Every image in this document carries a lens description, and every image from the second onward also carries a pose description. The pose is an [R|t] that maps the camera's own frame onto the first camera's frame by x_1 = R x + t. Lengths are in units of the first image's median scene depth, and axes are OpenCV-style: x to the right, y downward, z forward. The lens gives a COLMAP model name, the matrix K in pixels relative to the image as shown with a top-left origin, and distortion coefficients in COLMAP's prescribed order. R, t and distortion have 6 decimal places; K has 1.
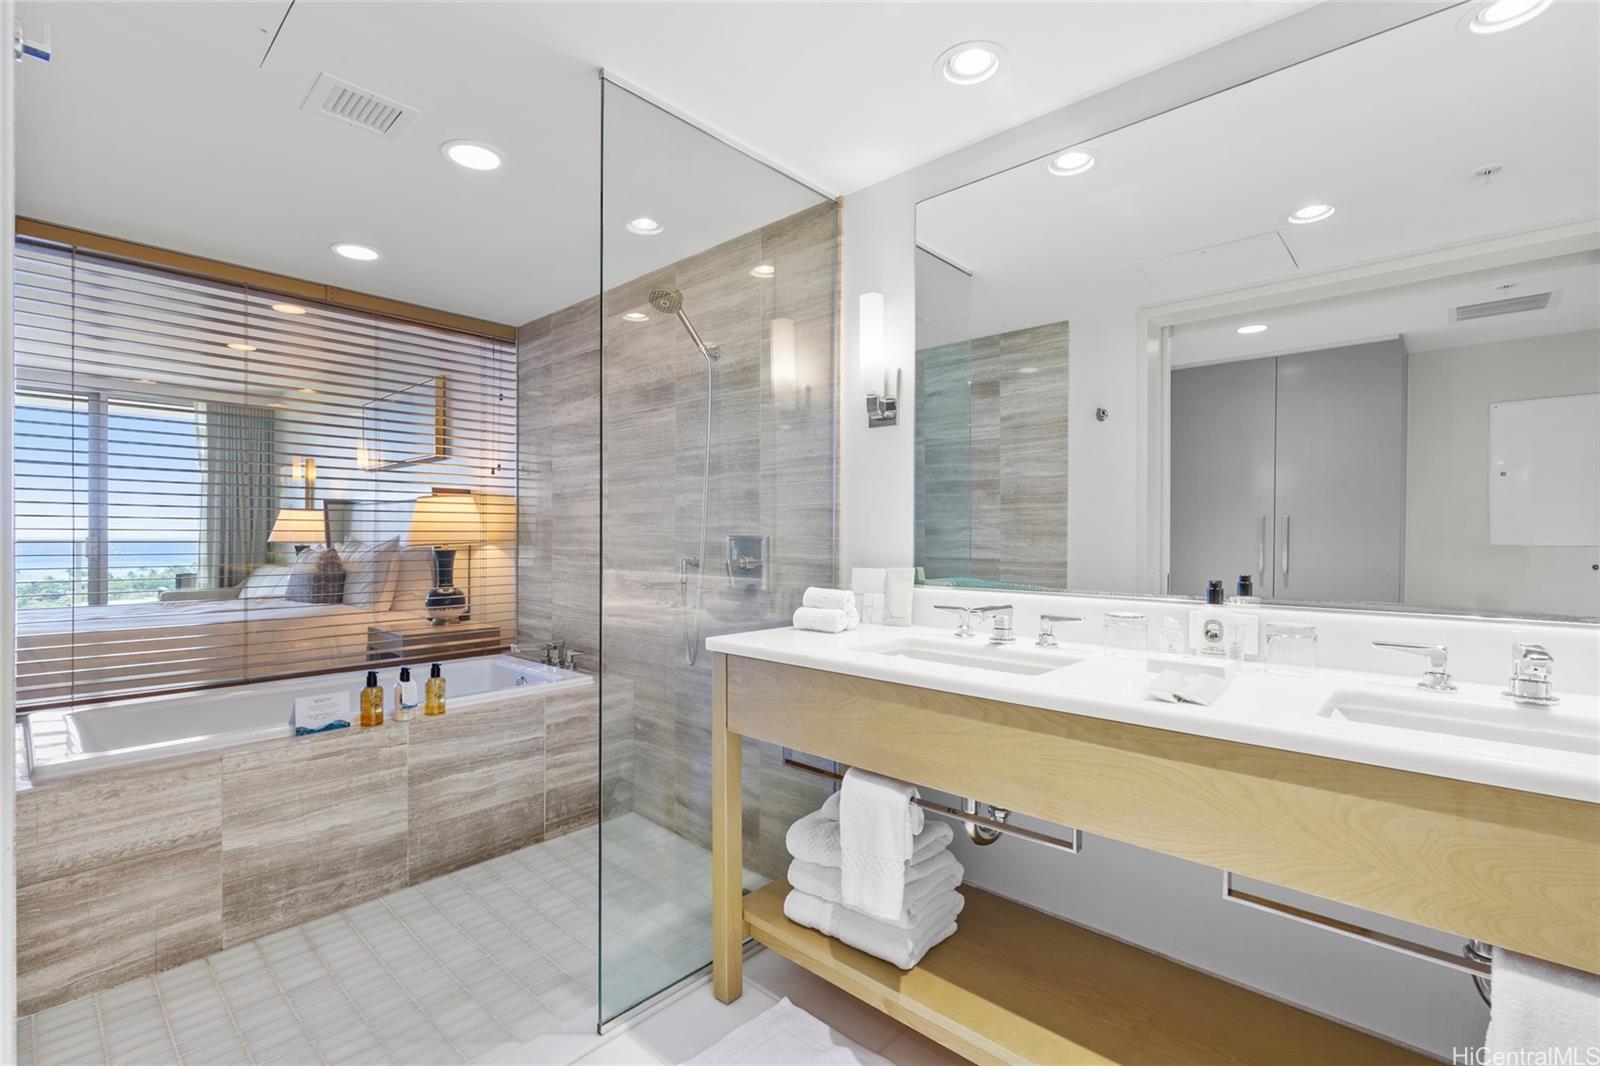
lens RADIAL K [[729.5, 0, 800.0], [0, 729.5, 541.1], [0, 0, 1]] dist [0.018370, 0.000606]
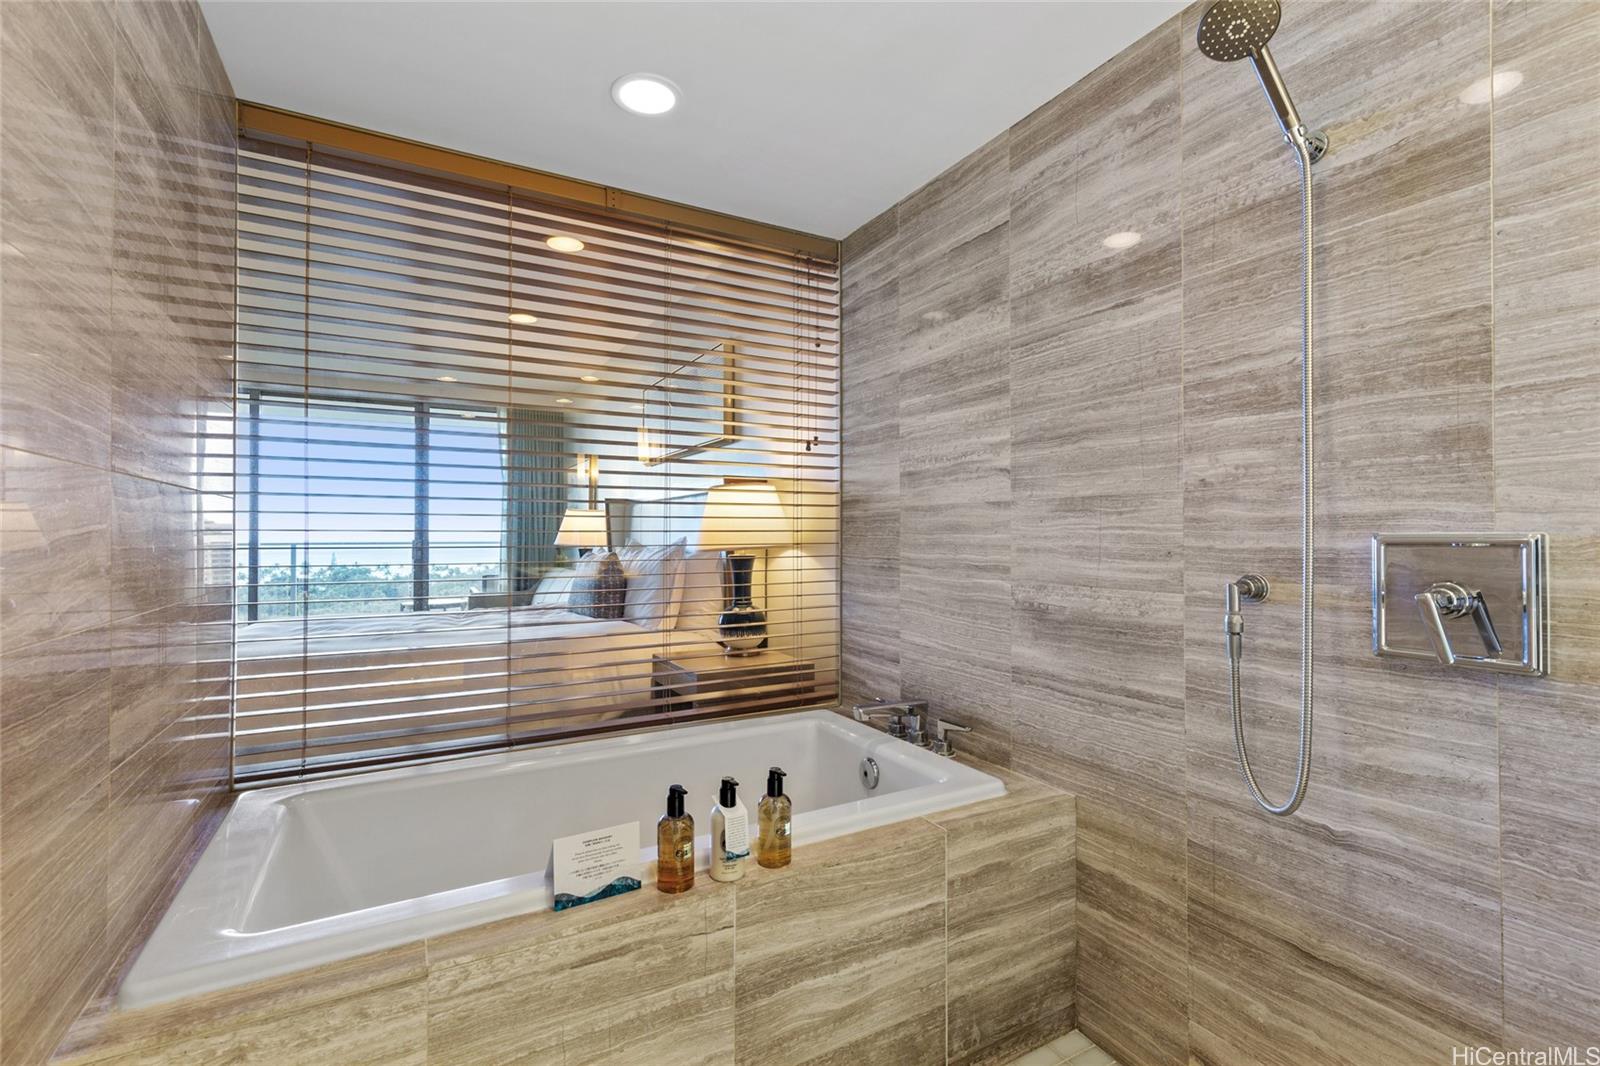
lens RADIAL K [[729.5, 0, 800.0], [0, 729.5, 541.1], [0, 0, 1]] dist [0.018370, 0.000606]
pose [[0.950312, -0.001025, -0.311297, -0.259820], [0.000452, 0.999998, -0.001912, -0.002617], [0.311298, 0.001676, 0.950311, 0.408917]]
